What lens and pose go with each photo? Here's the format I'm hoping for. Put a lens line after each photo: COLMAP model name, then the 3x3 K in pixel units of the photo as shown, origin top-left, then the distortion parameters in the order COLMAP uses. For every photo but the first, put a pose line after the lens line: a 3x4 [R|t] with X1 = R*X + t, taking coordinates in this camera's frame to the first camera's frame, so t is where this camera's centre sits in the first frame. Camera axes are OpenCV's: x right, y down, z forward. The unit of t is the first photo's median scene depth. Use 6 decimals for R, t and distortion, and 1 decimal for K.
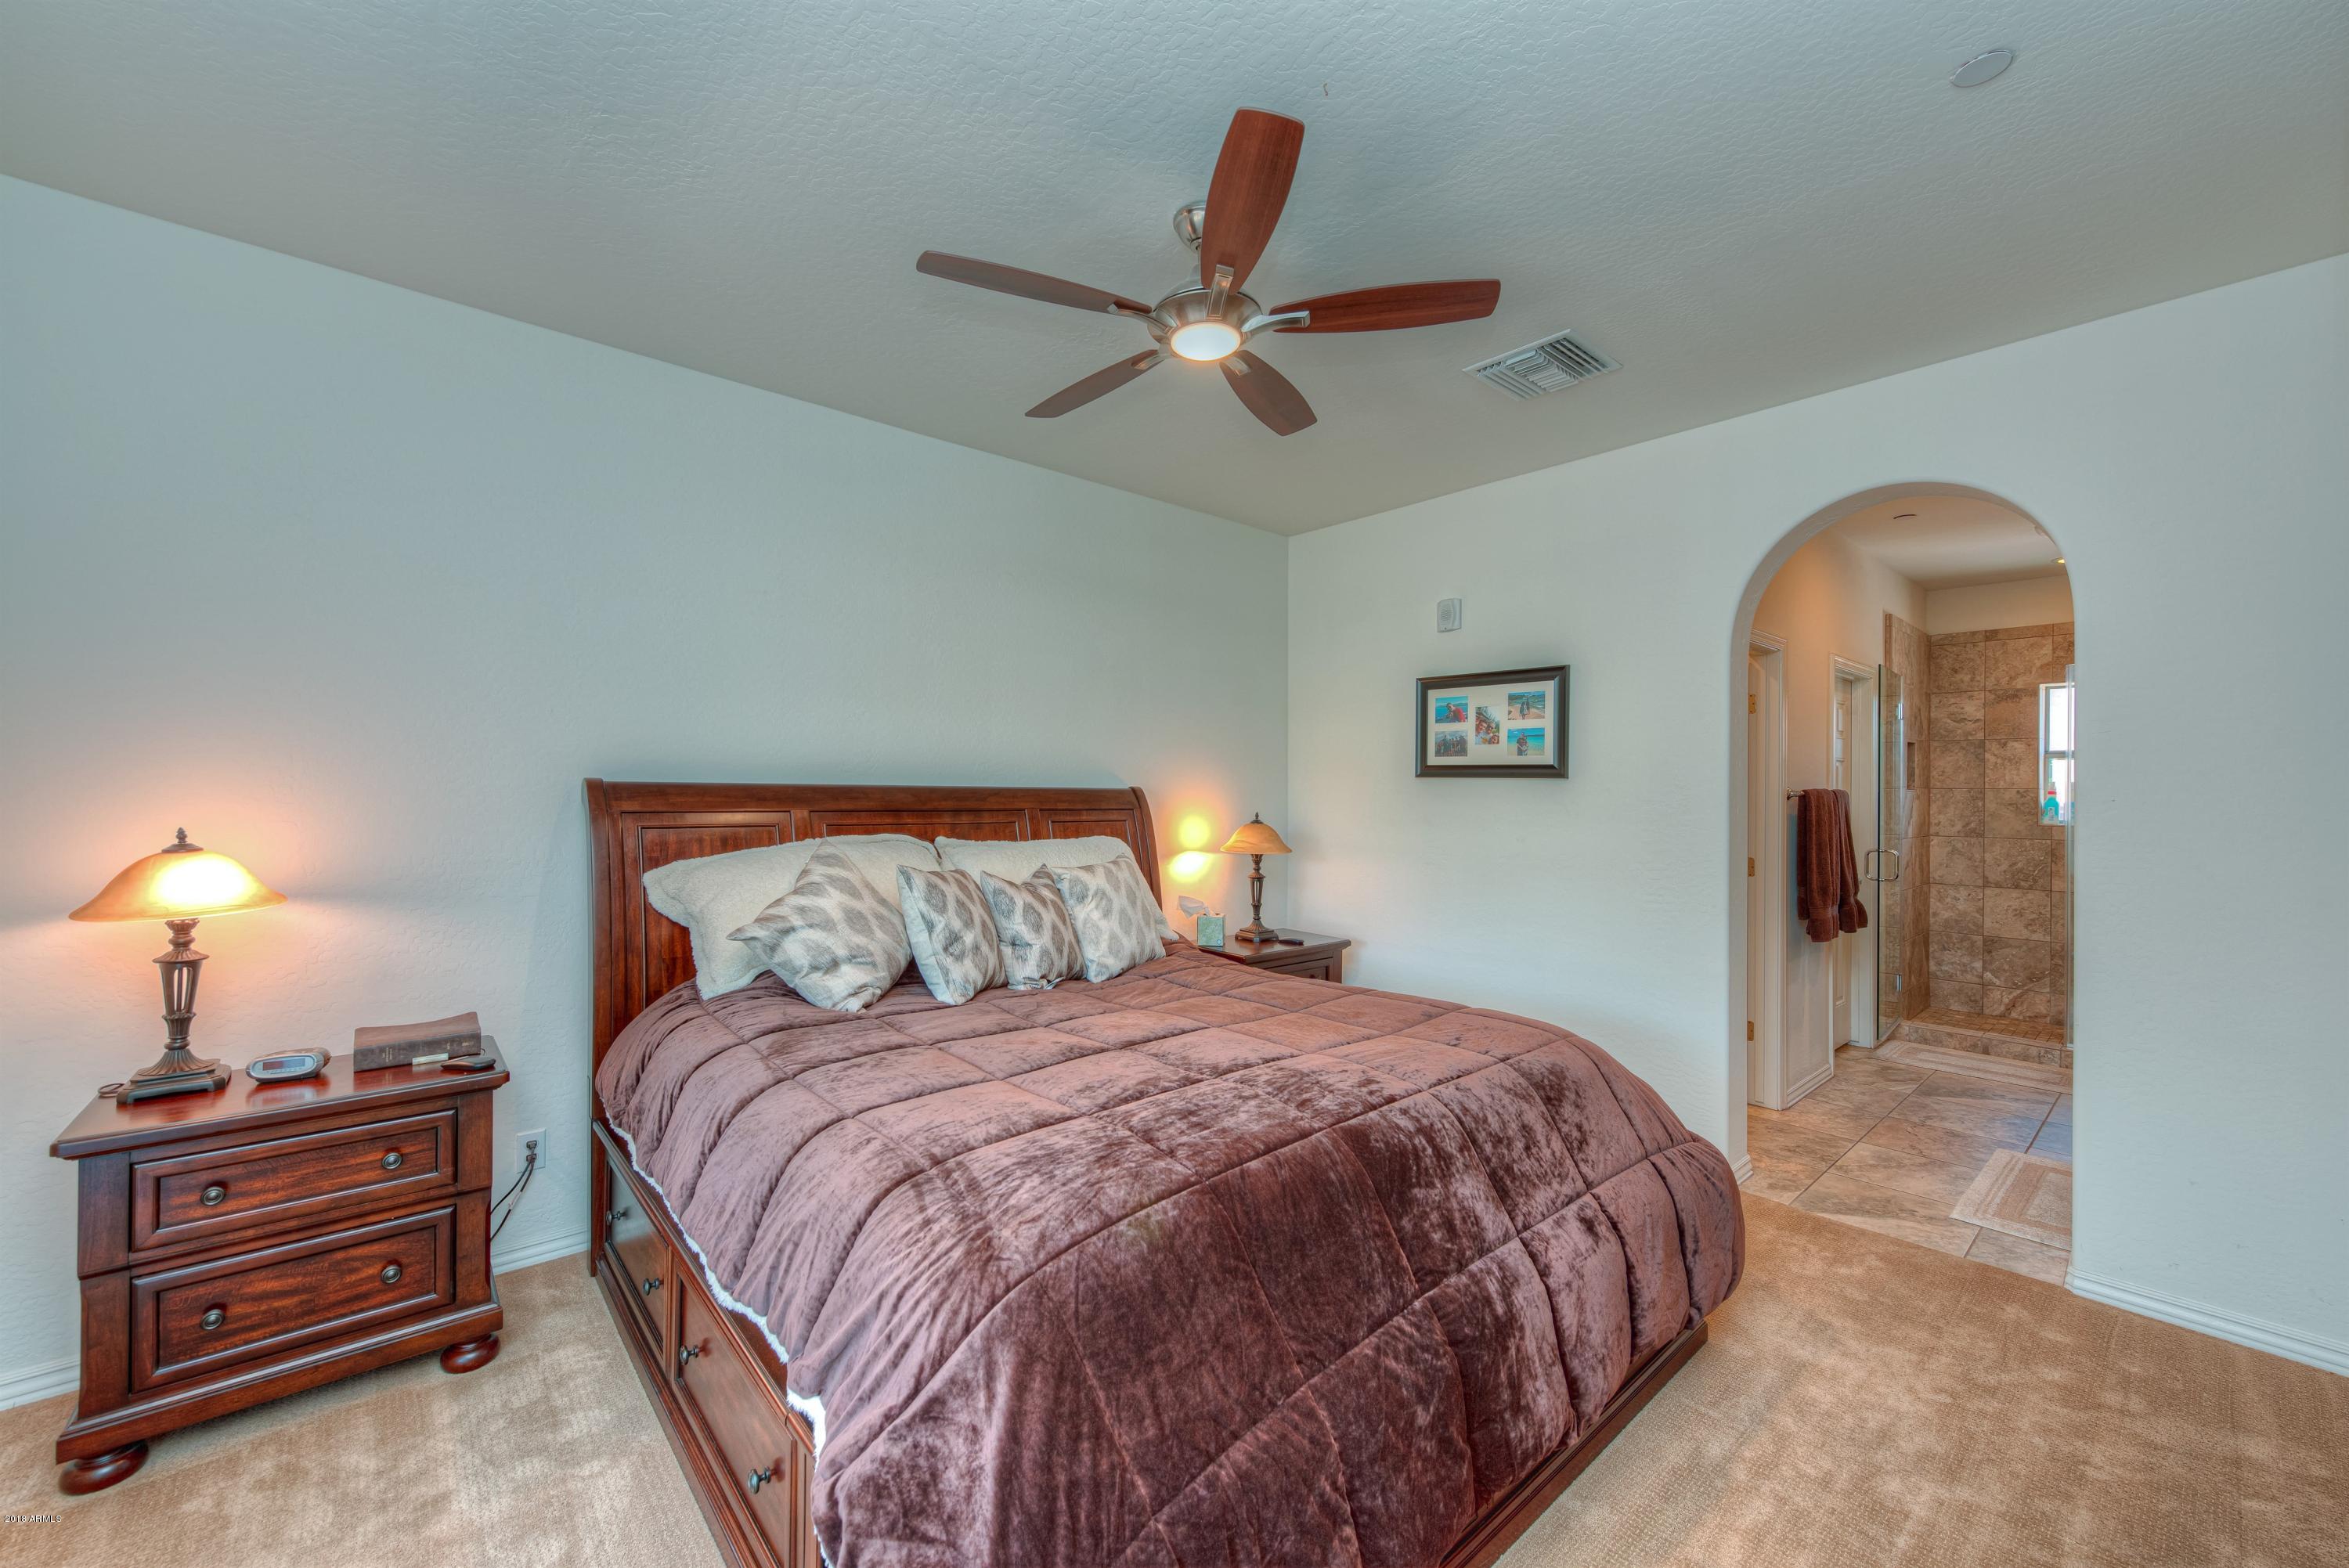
lens RADIAL K [[929.2, 0, 1176.8], [0, 929.2, 796.4], [0, 0, 1]] dist [0.002989, -0.000122]
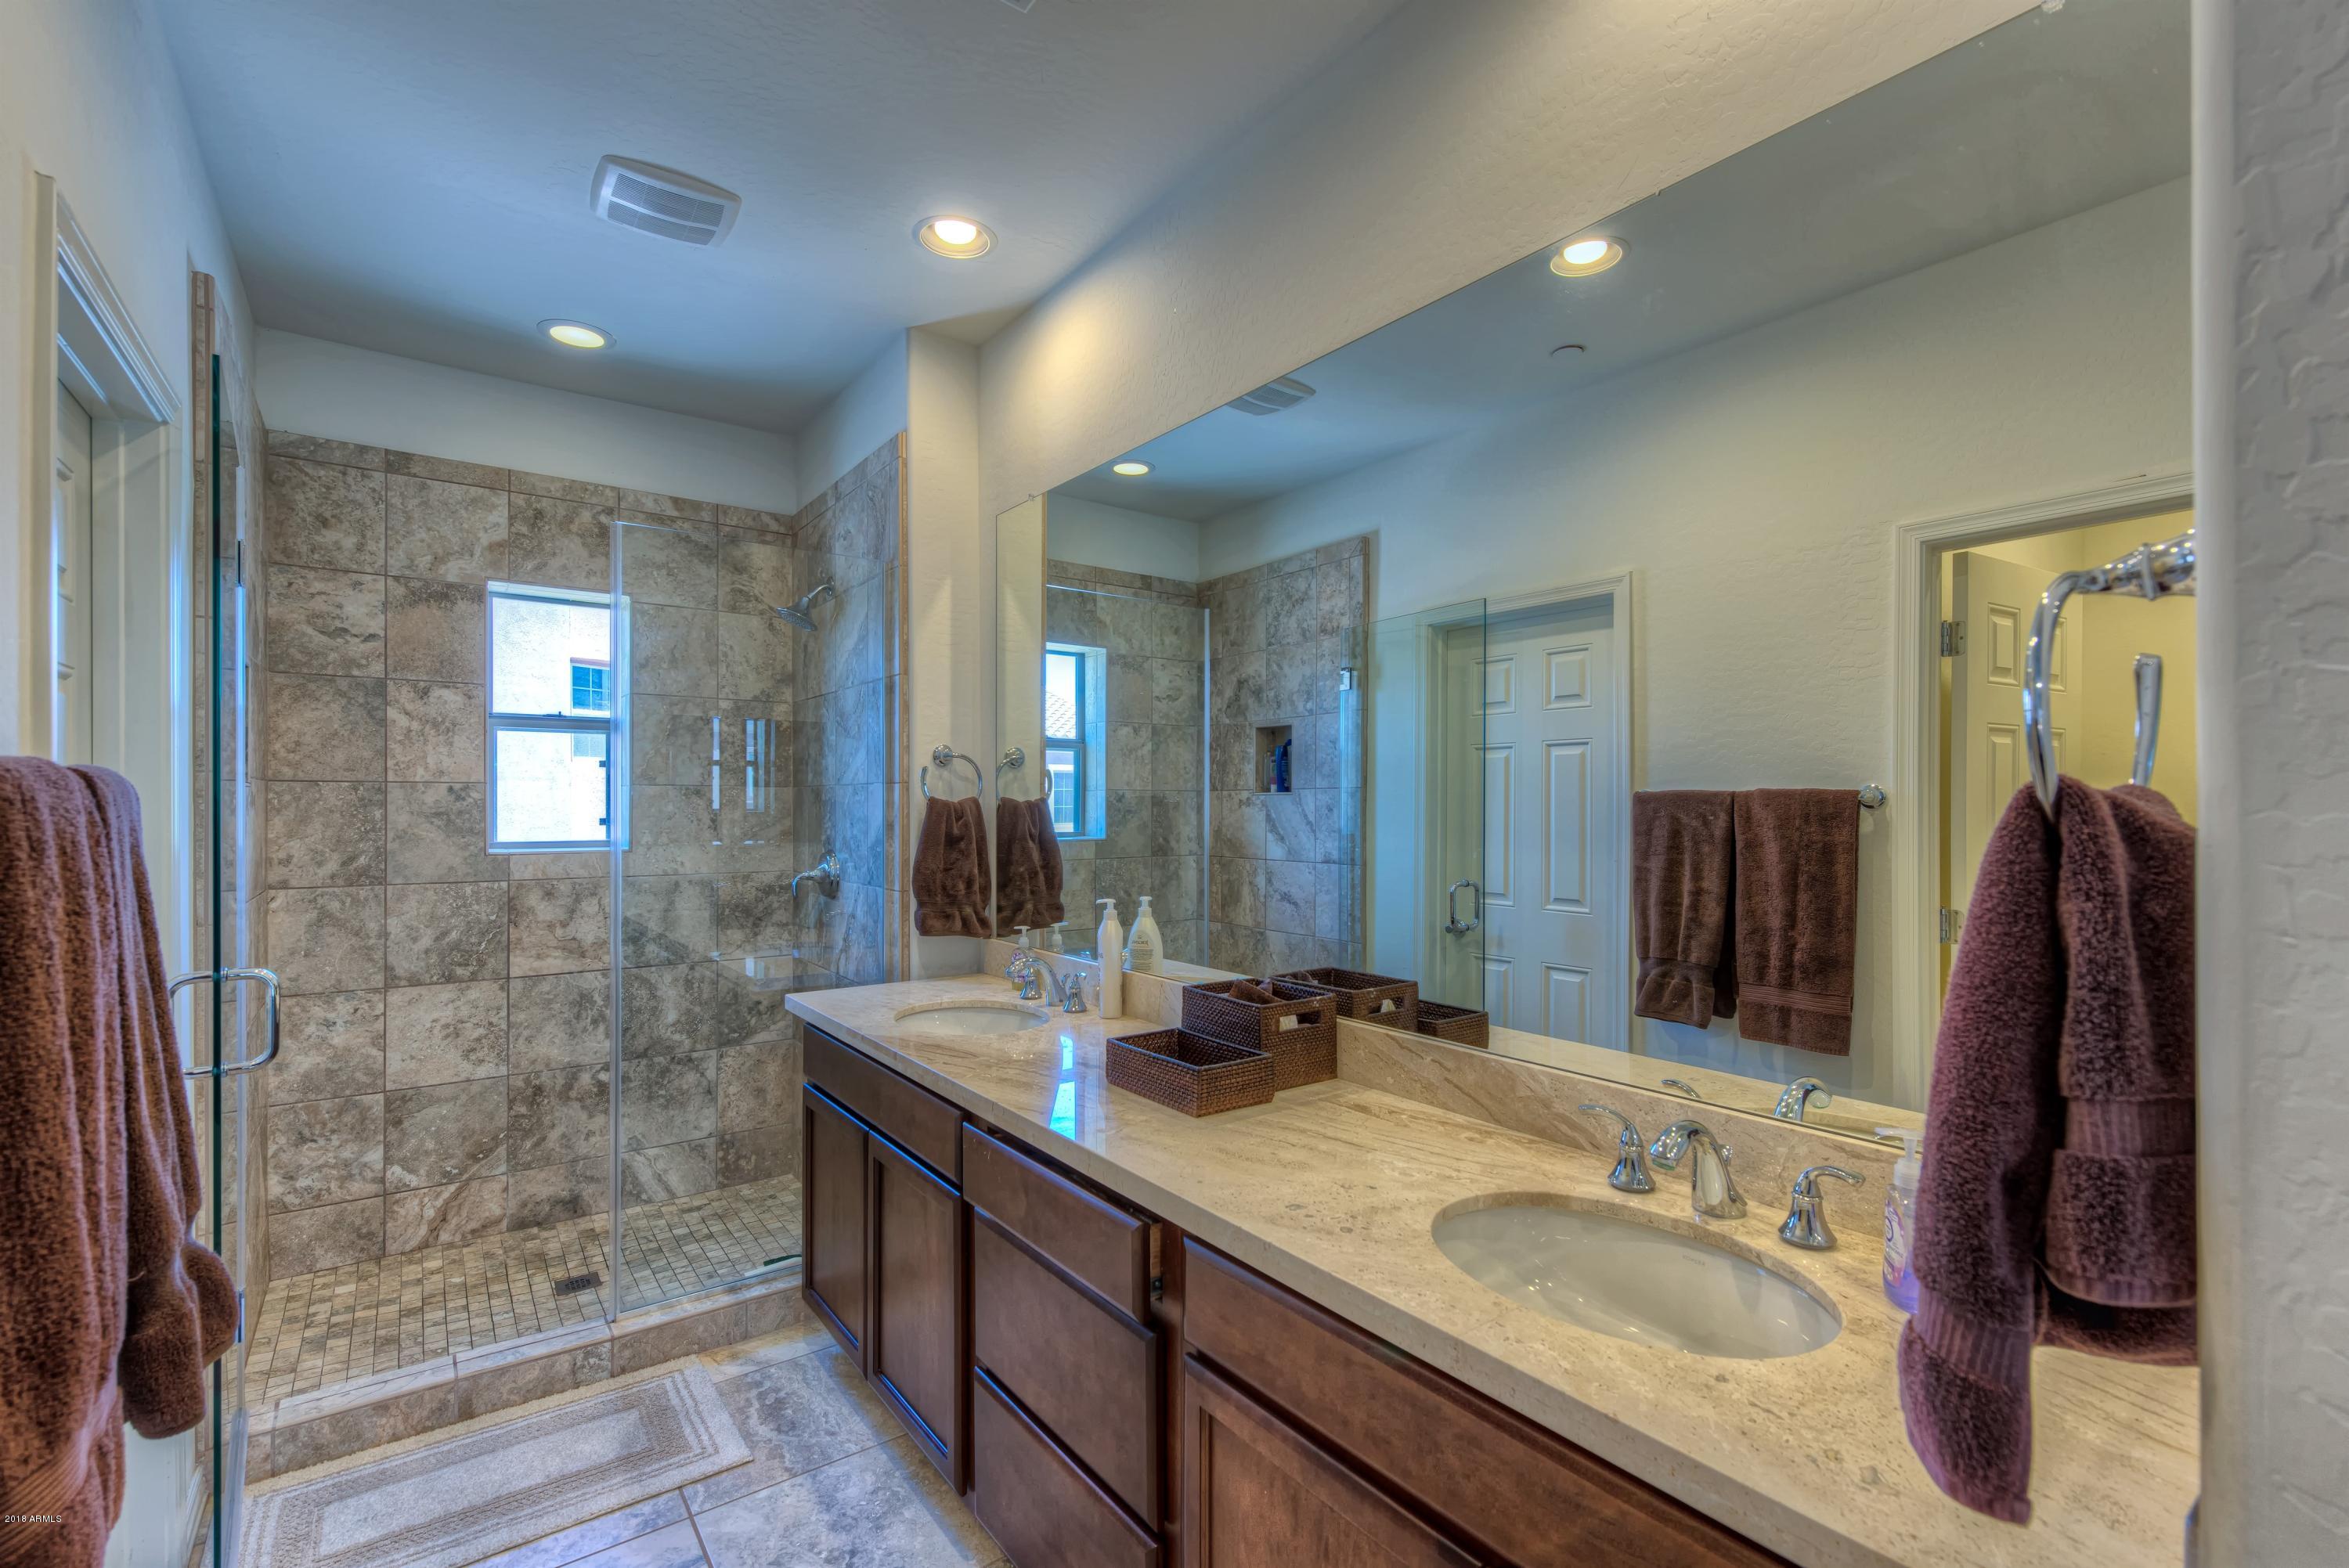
lens RADIAL K [[1034.0, 0, 1178.6], [0, 1034.0, 799.5], [0, 0, 1]] dist [-0.000402, -0.000117]
pose [[0.079494, -0.004815, 0.996824, 0.381398], [0.002177, 0.999987, 0.004657, -0.001151], [-0.996833, 0.001800, 0.079503, 0.566478]]
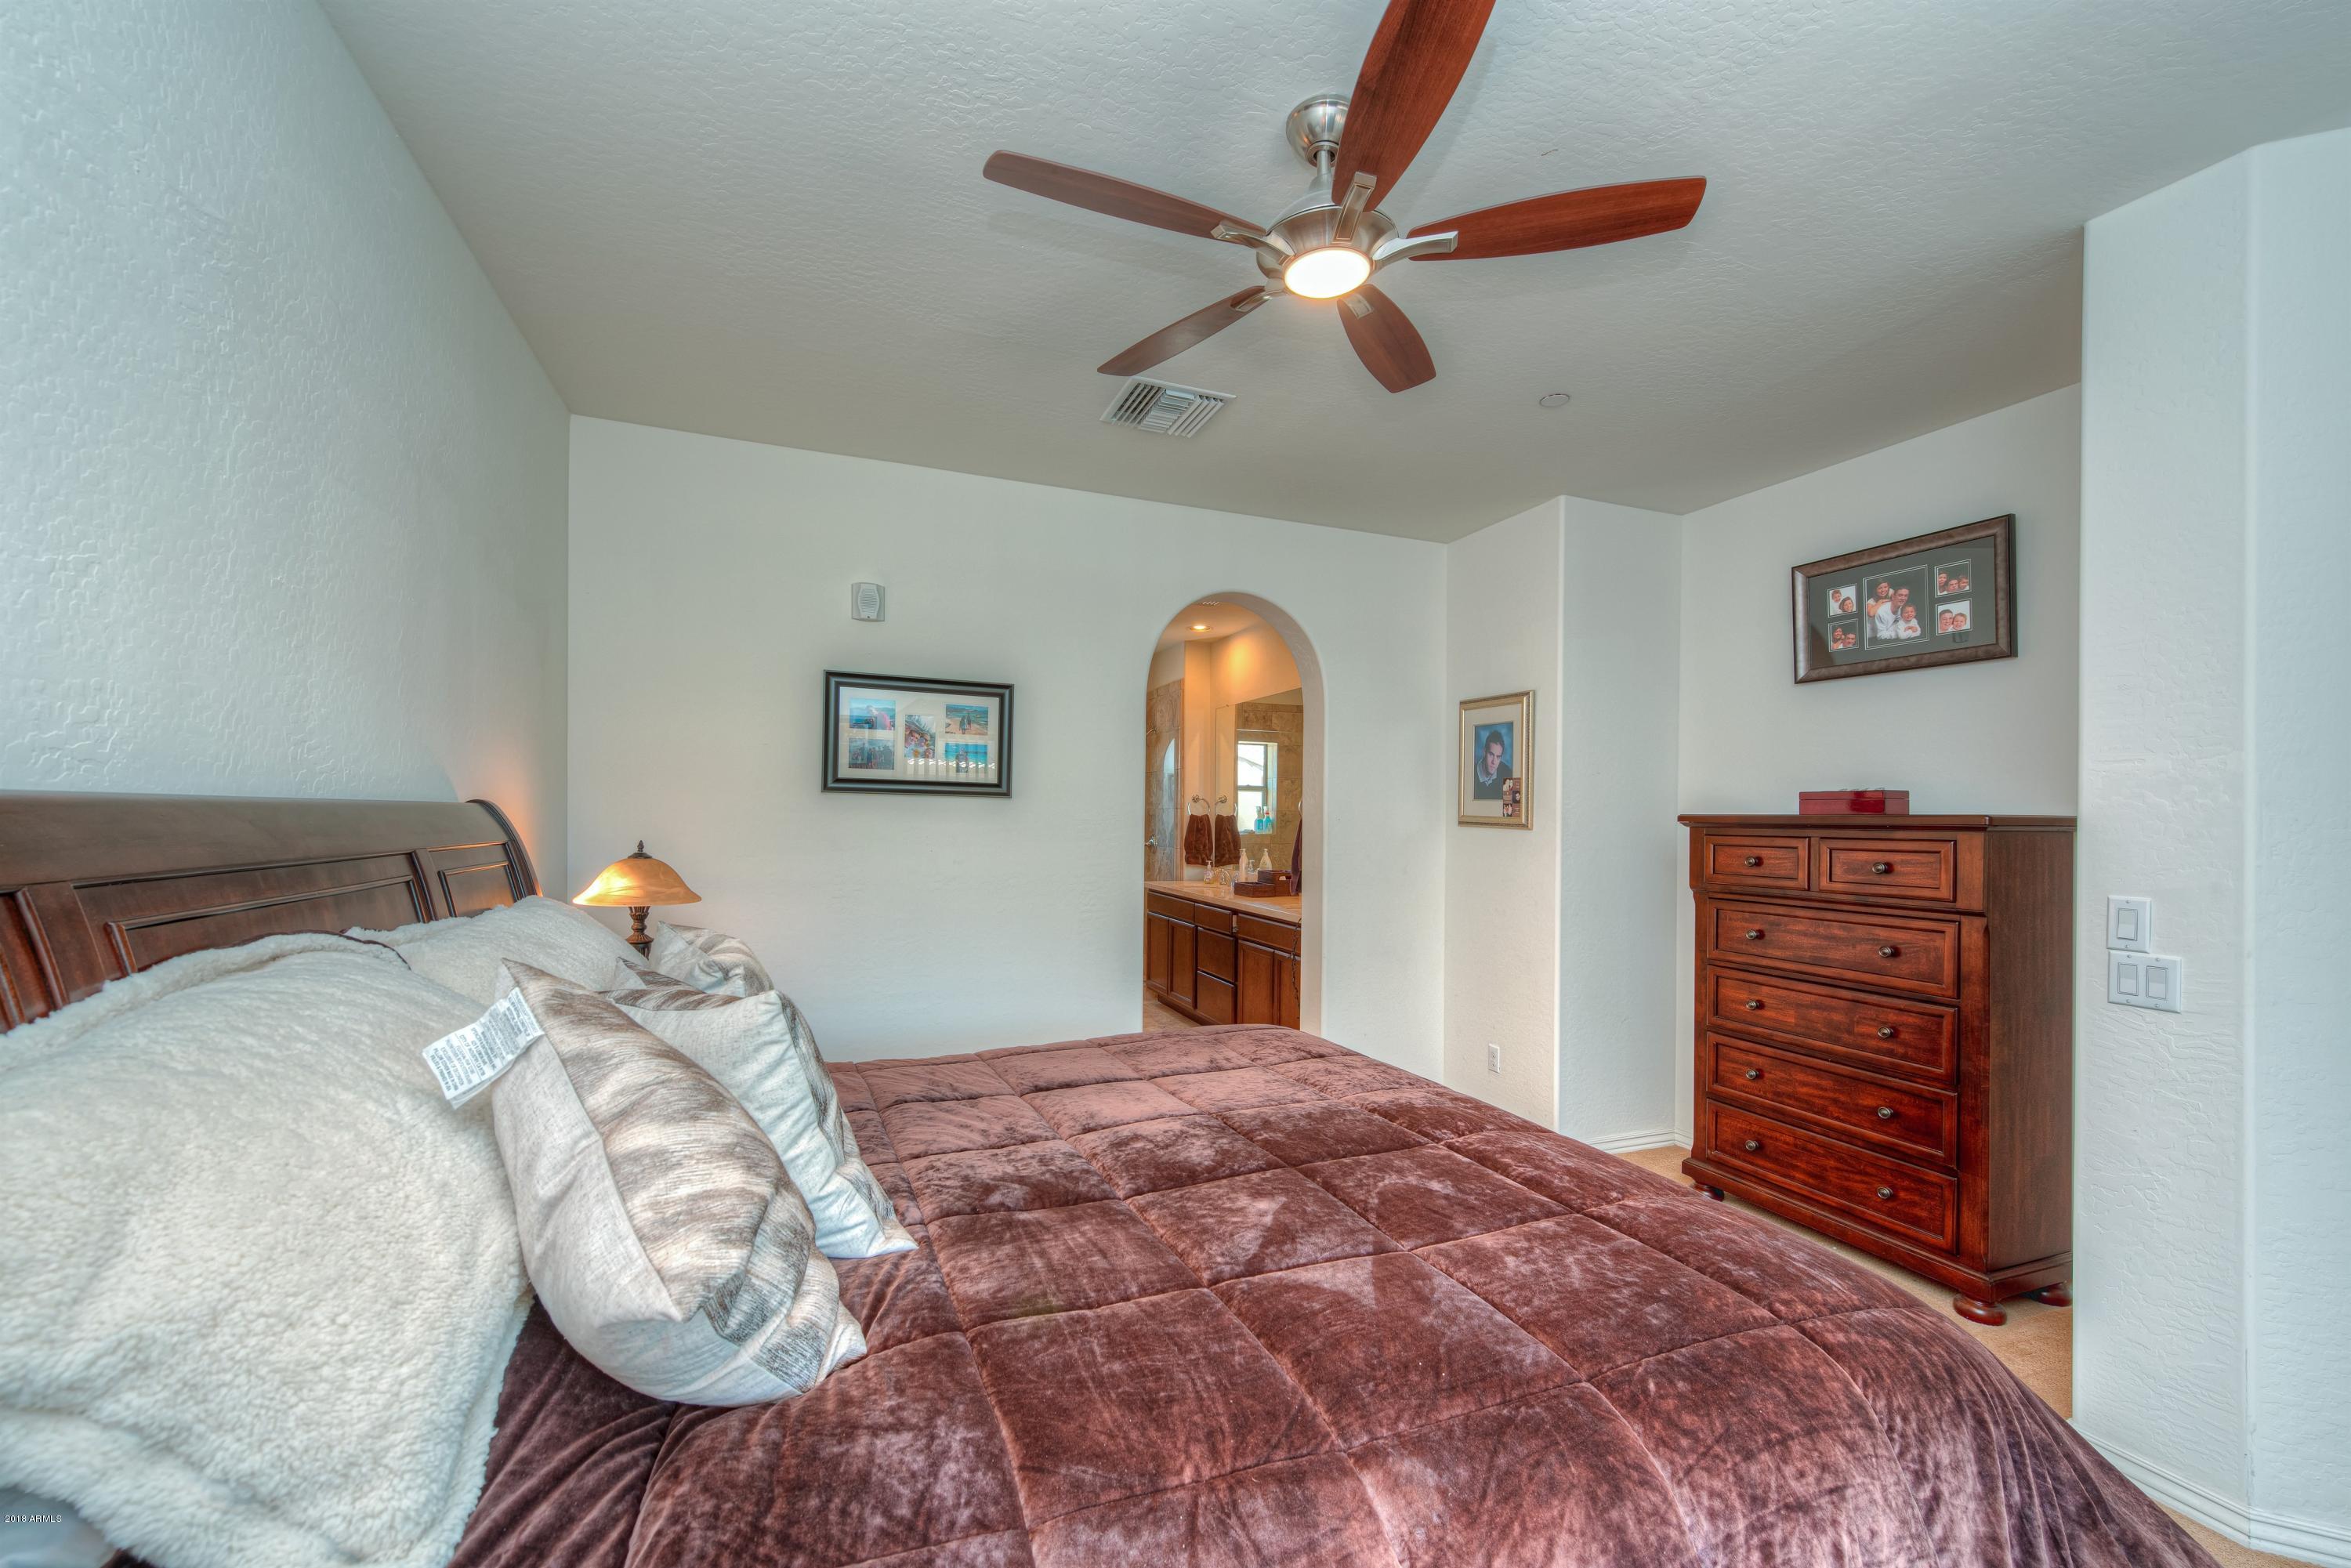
lens RADIAL K [[930.1, 0, 1177.8], [0, 930.1, 796.5], [0, 0, 1]] dist [0.002989, -0.000122]
pose [[0.341615, 0.014920, 0.939722, -0.292161], [-0.009259, 0.999879, -0.012509, -0.007133], [-0.939794, -0.004427, 0.341712, 0.321700]]
